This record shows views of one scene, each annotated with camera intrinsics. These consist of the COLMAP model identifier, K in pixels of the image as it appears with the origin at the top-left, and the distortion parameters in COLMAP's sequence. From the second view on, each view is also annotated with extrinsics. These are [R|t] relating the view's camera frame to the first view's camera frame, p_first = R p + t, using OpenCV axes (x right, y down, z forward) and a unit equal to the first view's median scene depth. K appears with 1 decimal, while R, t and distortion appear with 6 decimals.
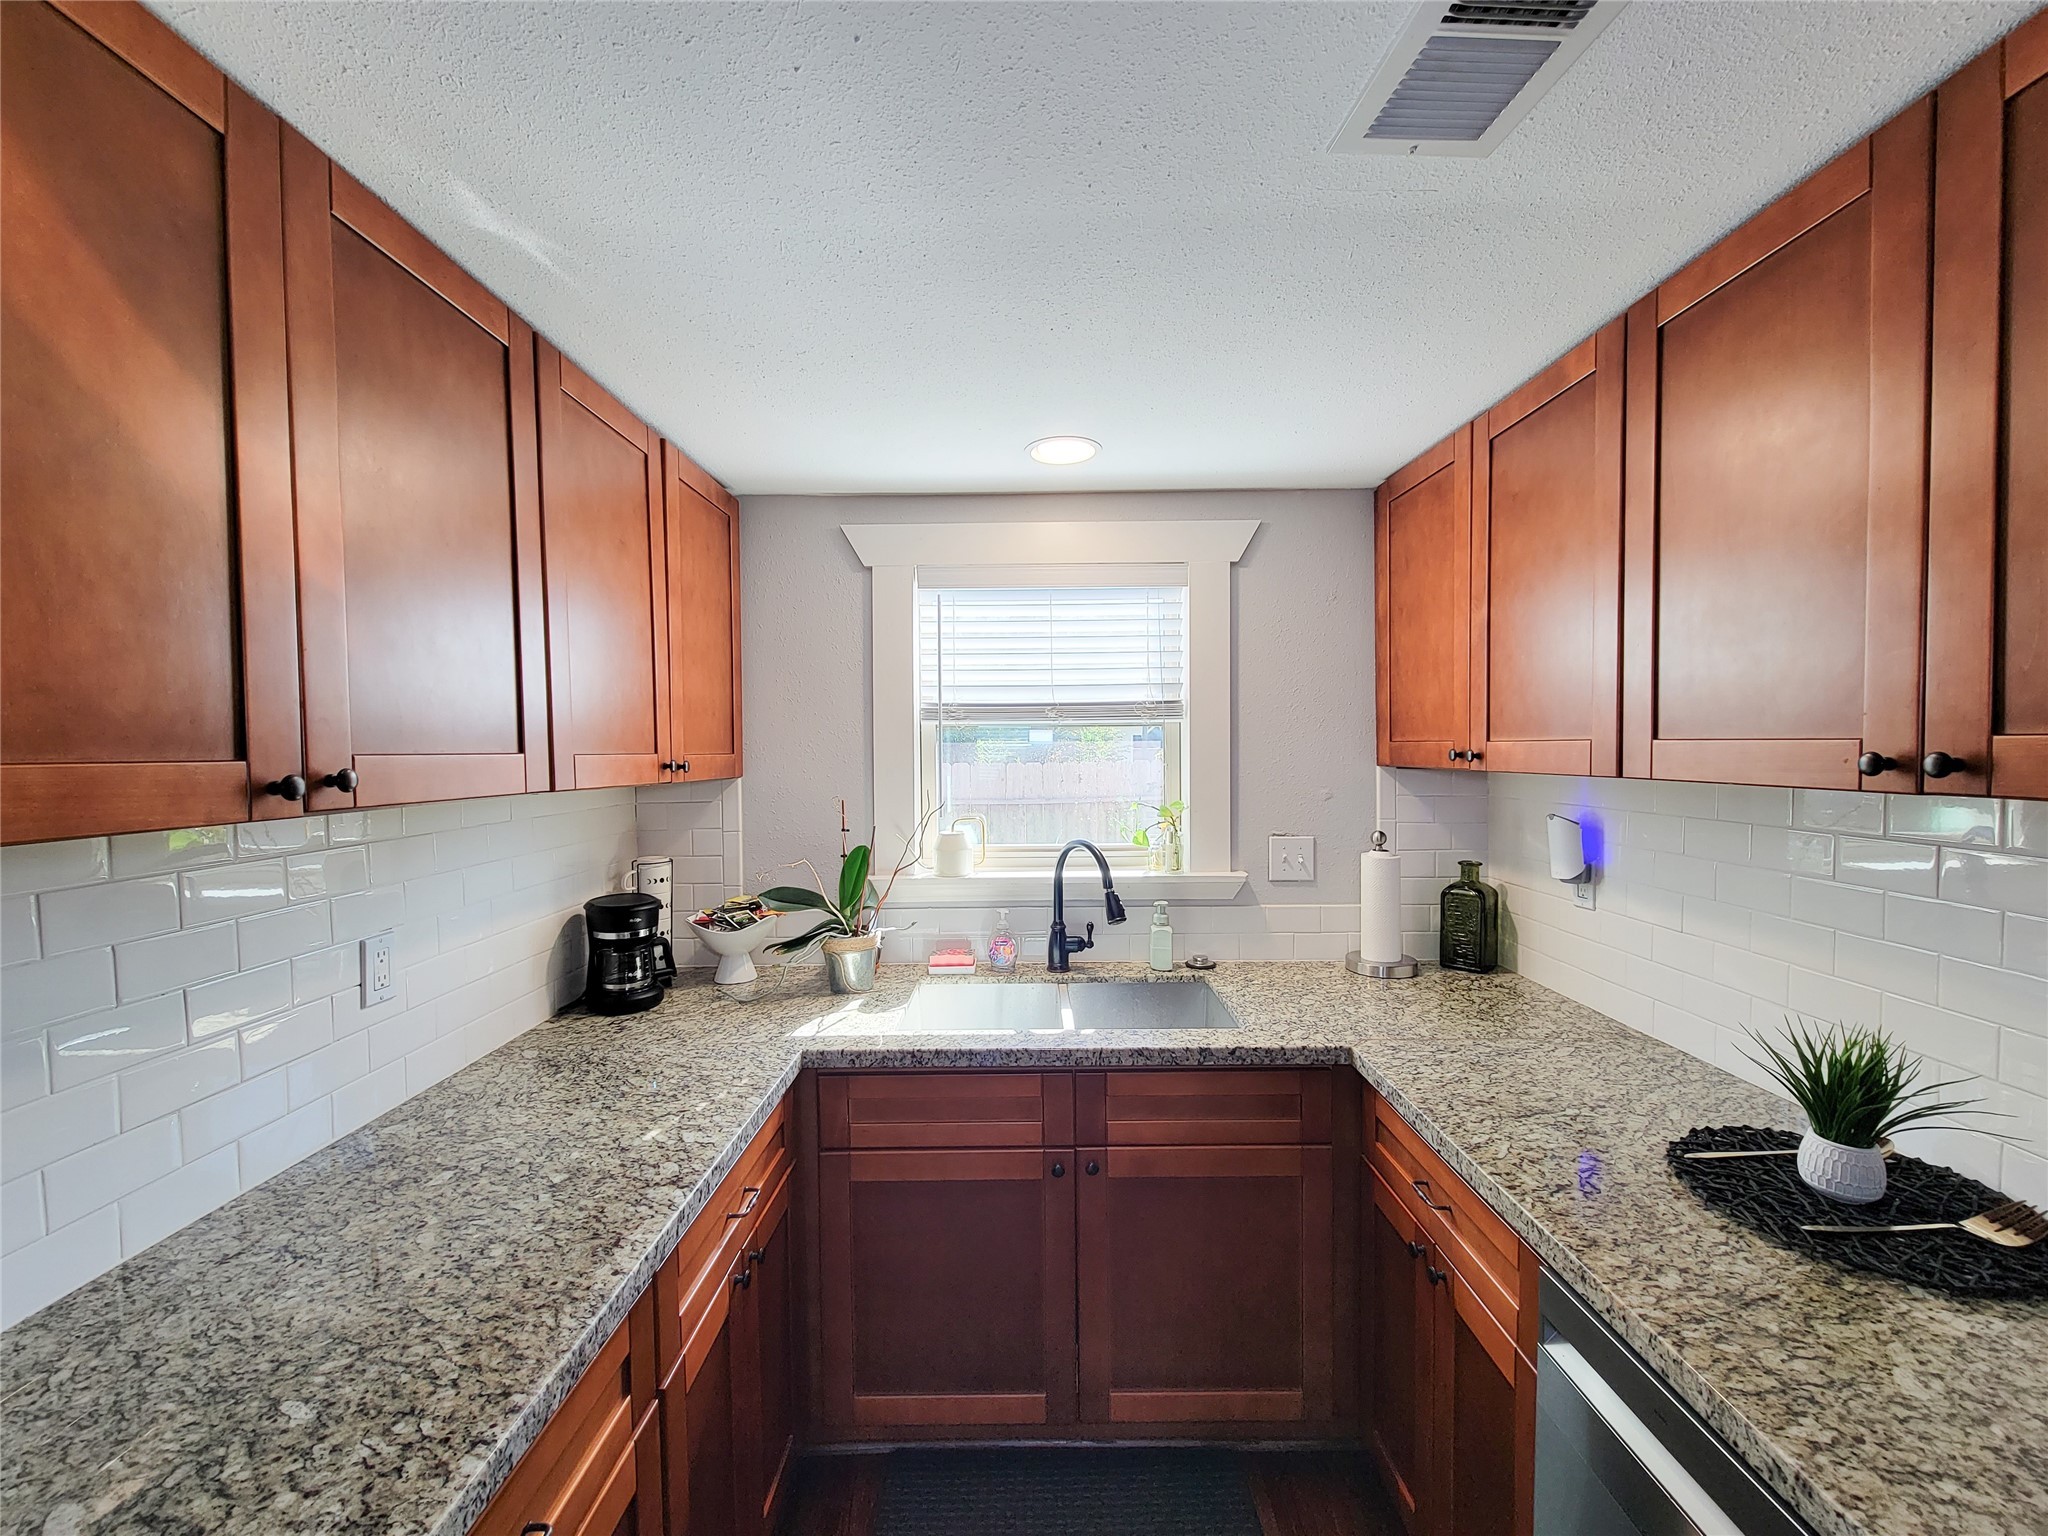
lens RADIAL K [[862.4, 0, 1029.4], [0, 862.4, 774.5], [0, 0, 1]] dist [0.003733, -0.002036]
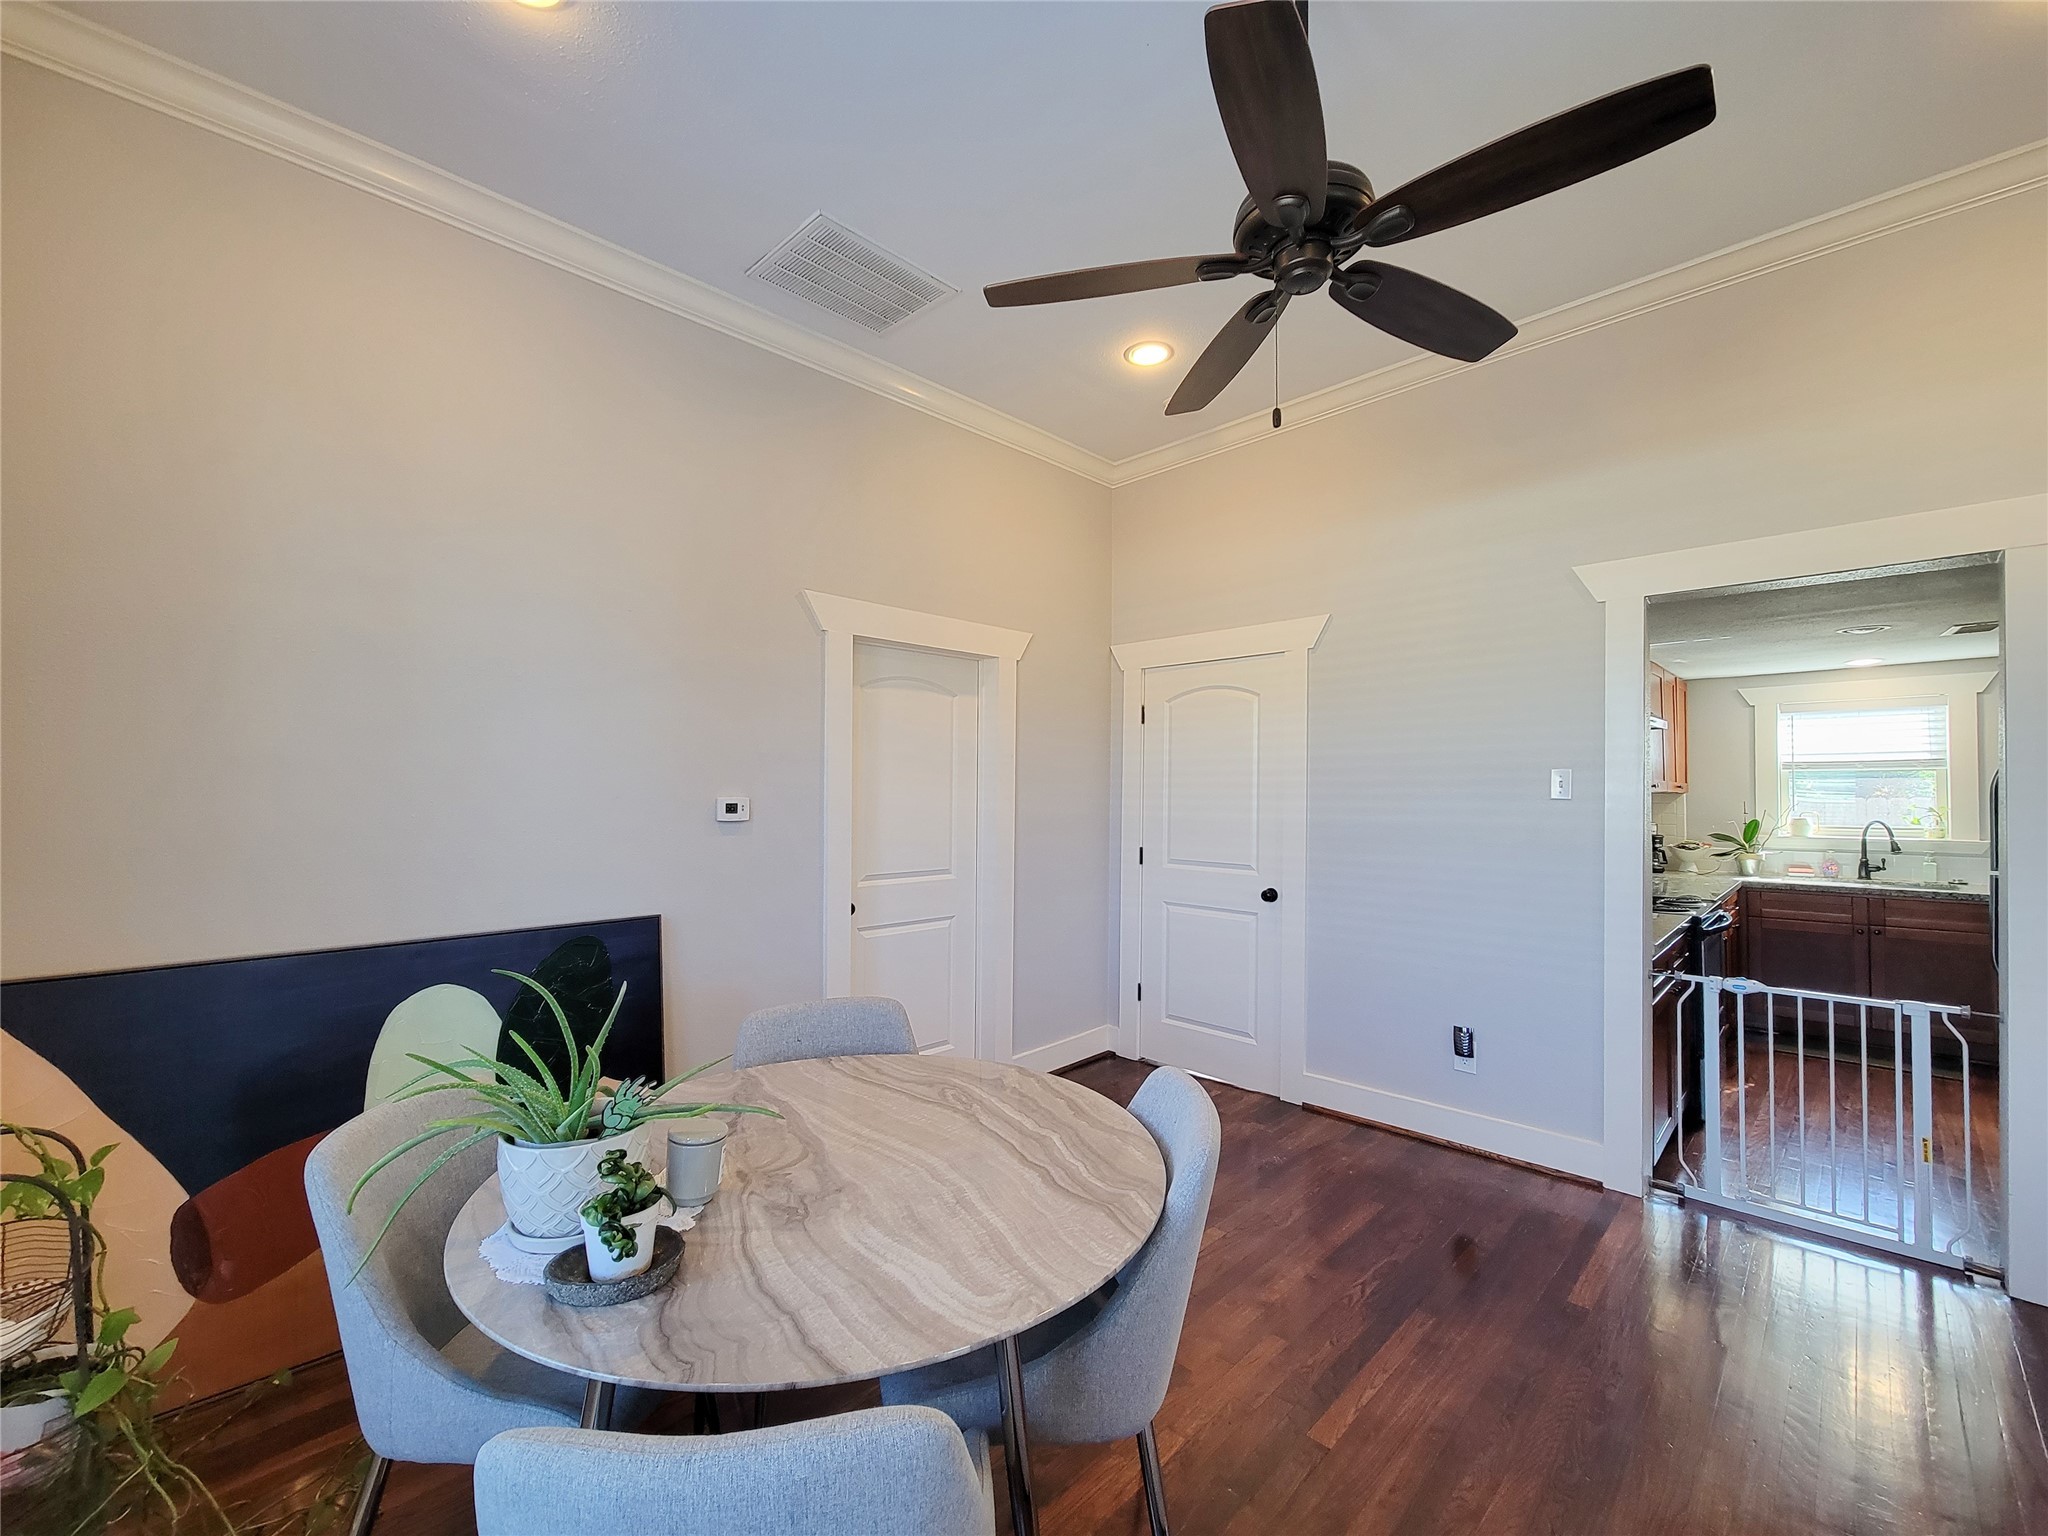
lens RADIAL K [[862.4, 0, 1024.9], [0, 862.4, 775.2], [0, 0, 1]] dist [0.003733, -0.002036]
pose [[0.718483, -0.006303, -0.695516, 0.030969], [-0.030862, 0.998685, -0.040931, 0.120431], [0.694859, 0.050873, 0.717344, -2.271165]]
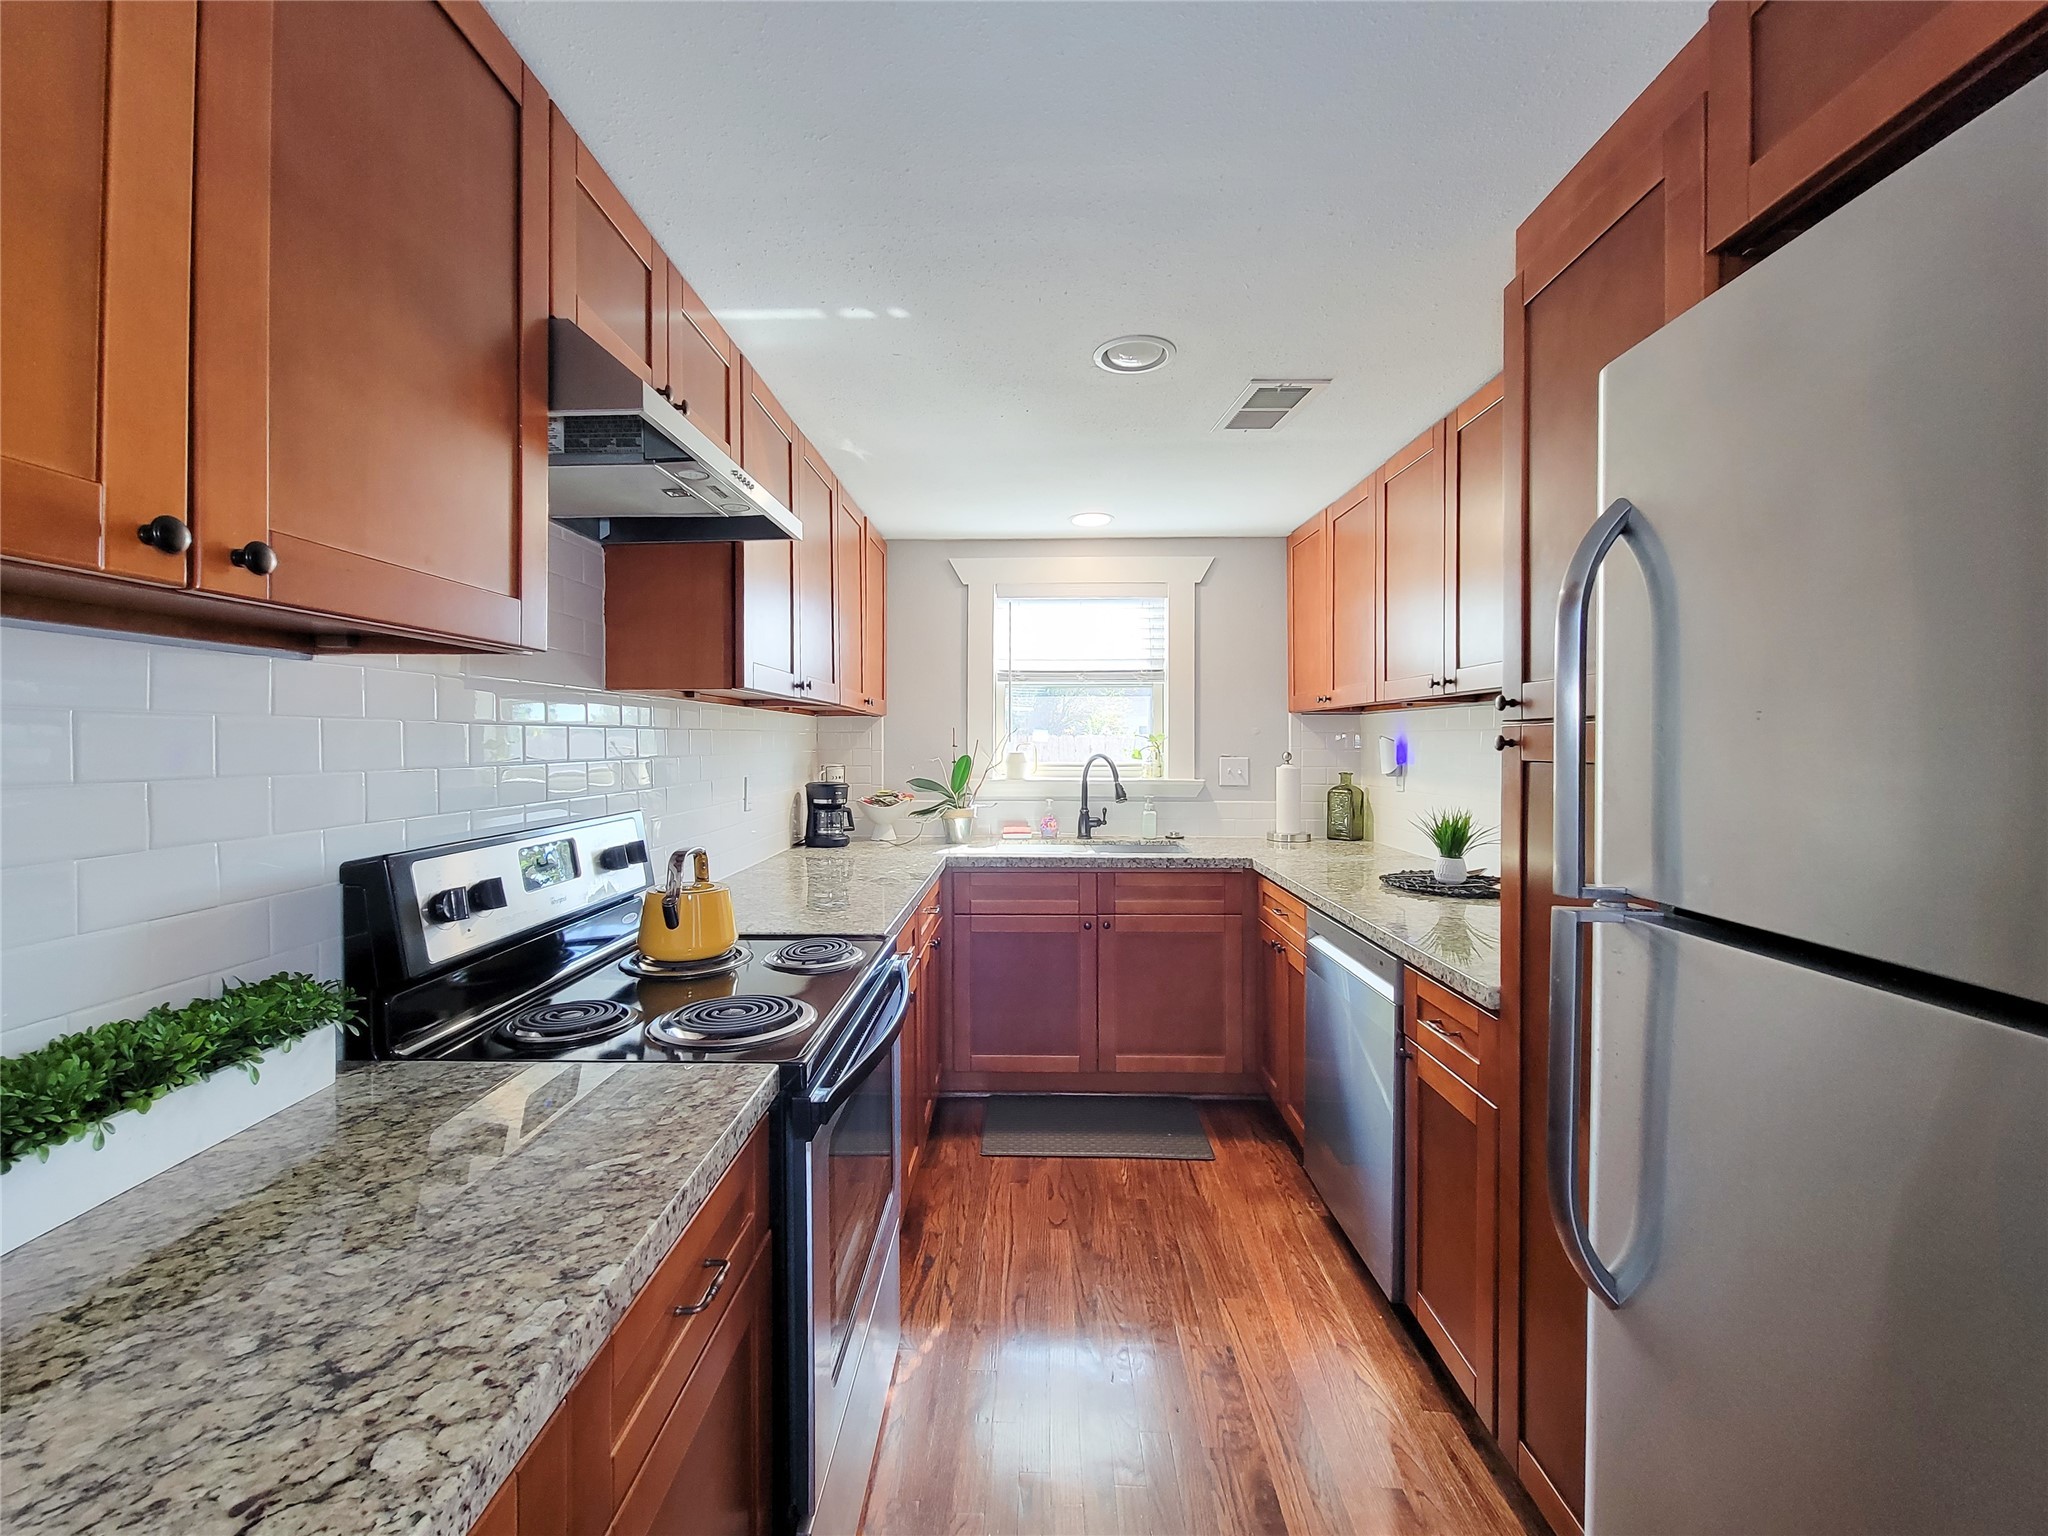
lens RADIAL K [[862.4, 0, 1015.5], [0, 862.4, 746.5], [0, 0, 1]] dist [0.003733, -0.002036]
pose [[0.999710, 0.009708, -0.022055, -0.062374], [-0.010347, 0.999524, -0.029056, 0.110752], [0.021762, 0.029276, 0.999334, -0.620687]]
